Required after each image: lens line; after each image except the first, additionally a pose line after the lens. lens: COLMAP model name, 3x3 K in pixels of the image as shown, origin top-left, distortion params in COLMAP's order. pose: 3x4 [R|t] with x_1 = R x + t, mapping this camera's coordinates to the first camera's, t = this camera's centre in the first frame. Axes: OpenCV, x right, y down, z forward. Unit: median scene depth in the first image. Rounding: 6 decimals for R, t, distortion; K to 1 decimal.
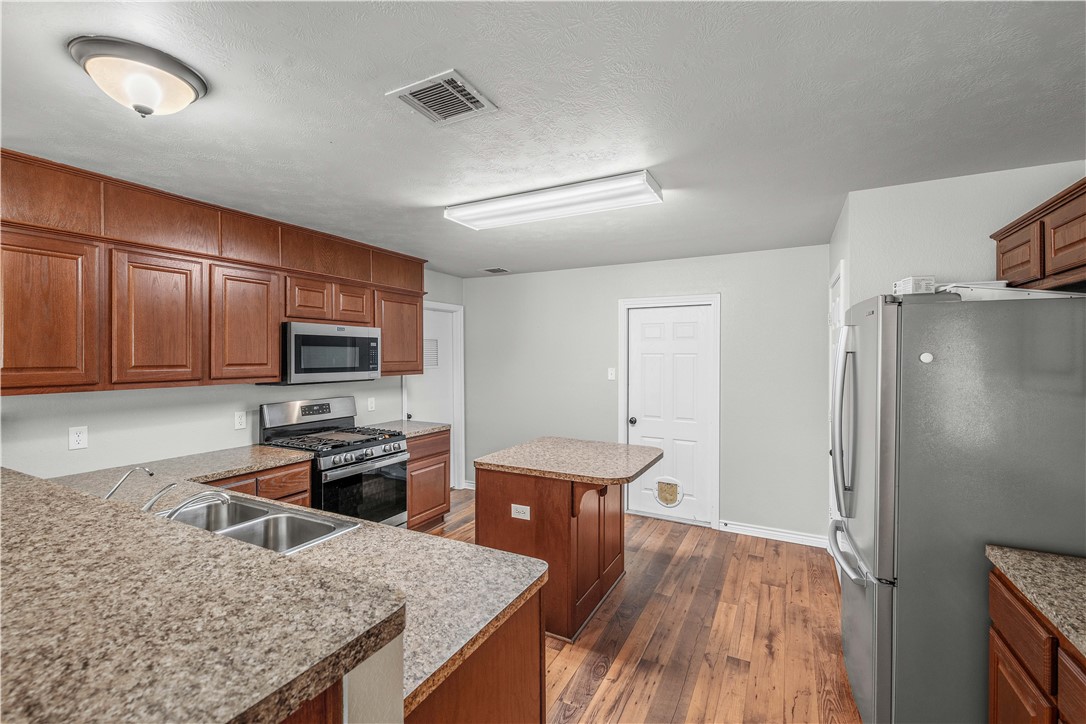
lens RADIAL K [[465.1, 0, 547.9], [0, 465.1, 360.6], [0, 0, 1]] dist [0.009554, -0.001769]
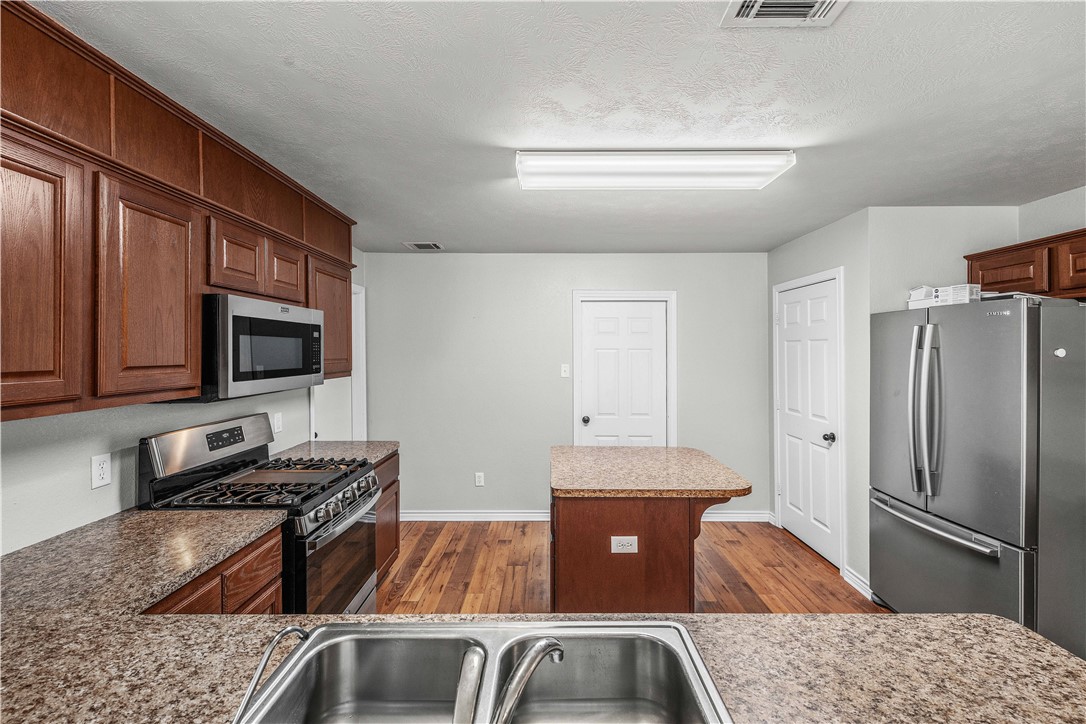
lens RADIAL K [[465.1, 0, 544.2], [0, 465.1, 351.6], [0, 0, 1]] dist [0.009554, -0.001769]
pose [[0.888791, -0.001247, 0.458311, -0.456263], [0.005201, 0.999959, -0.007364, -0.003693], [-0.458283, 0.008929, 0.888761, 0.283126]]
